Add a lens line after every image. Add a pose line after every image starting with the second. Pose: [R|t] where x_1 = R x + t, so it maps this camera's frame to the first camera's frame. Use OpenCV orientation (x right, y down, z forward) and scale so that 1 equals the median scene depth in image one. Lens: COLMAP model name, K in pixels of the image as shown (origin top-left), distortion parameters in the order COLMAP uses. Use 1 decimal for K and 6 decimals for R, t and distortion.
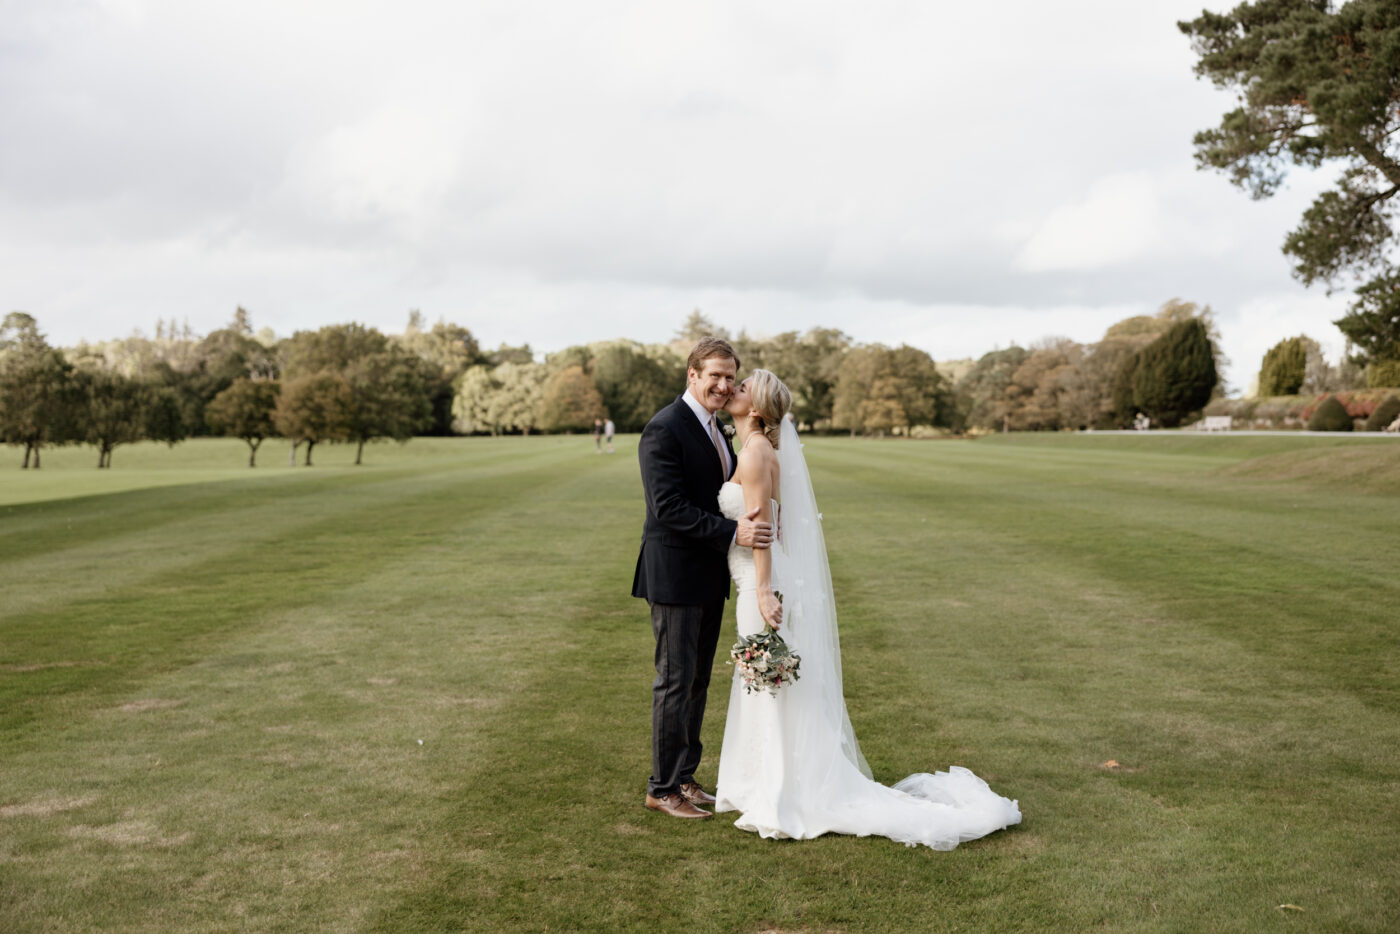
lens RADIAL K [[1705.3, 0, 701.3], [0, 1705.3, 465.3], [0, 0, 1]] dist [0.025004, 0.000000]
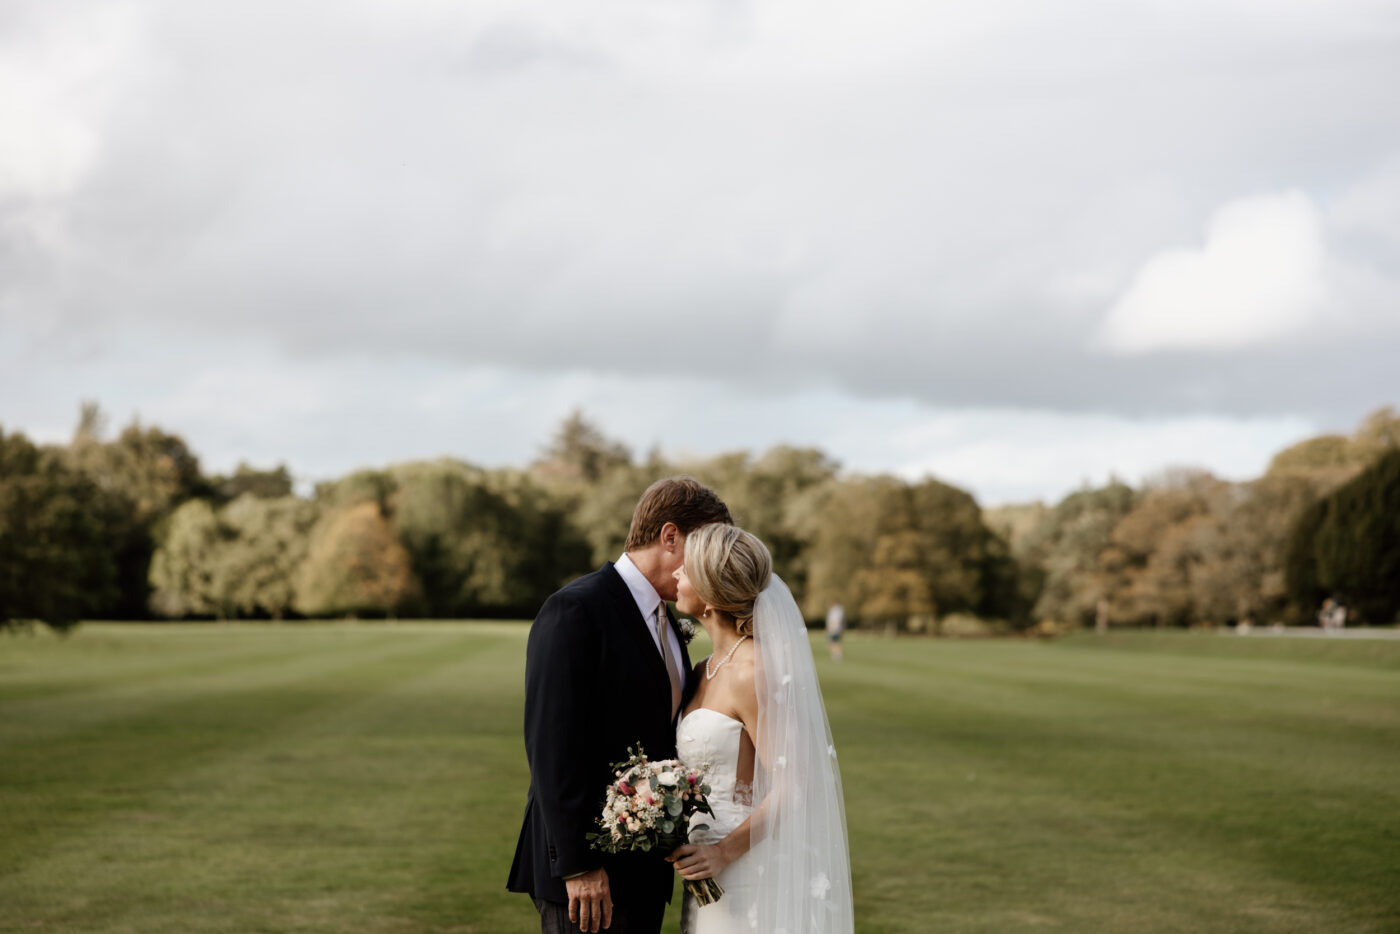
lens RADIAL K [[2929.9, 0, 706.0], [0, 2929.9, 472.1], [0, 0, 1]] dist [0.035717, 0.000000]
pose [[0.998968, 0.016877, 0.042174, -0.000819], [-0.013871, 0.997410, -0.070570, -0.000027], [-0.043256, 0.069912, 0.996615, -0.001906]]
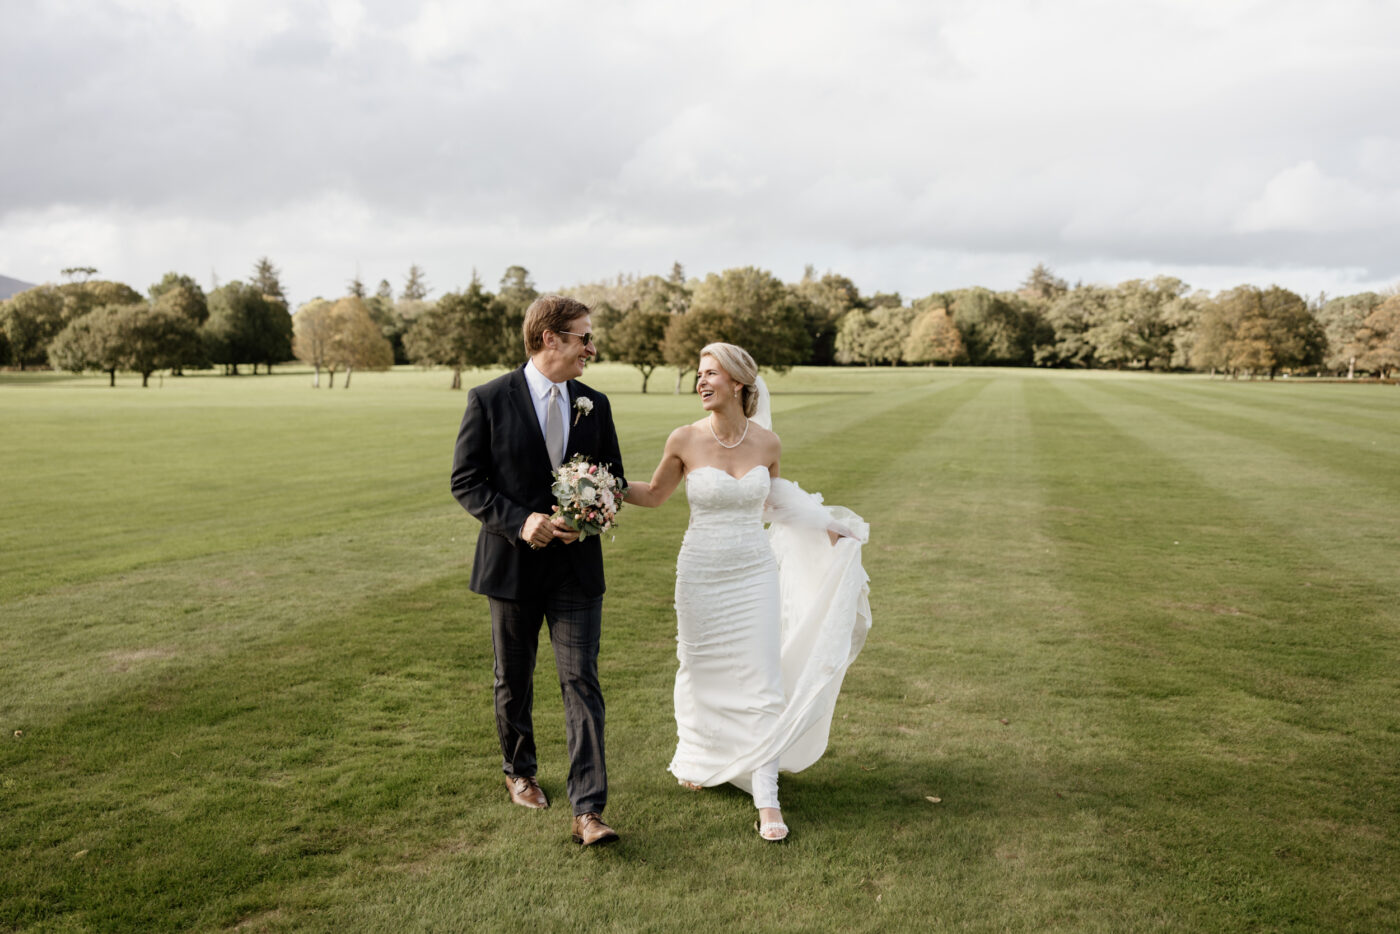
lens RADIAL K [[1160.8, 0, 703.1], [0, 1160.8, 467.4], [0, 0, 1]] dist [0.014351, -0.021784]
pose [[0.966086, 0.043322, -0.254560, -0.036918], [-0.024867, 0.996853, 0.075274, -0.008184], [0.257020, -0.066391, 0.964123, 0.289008]]
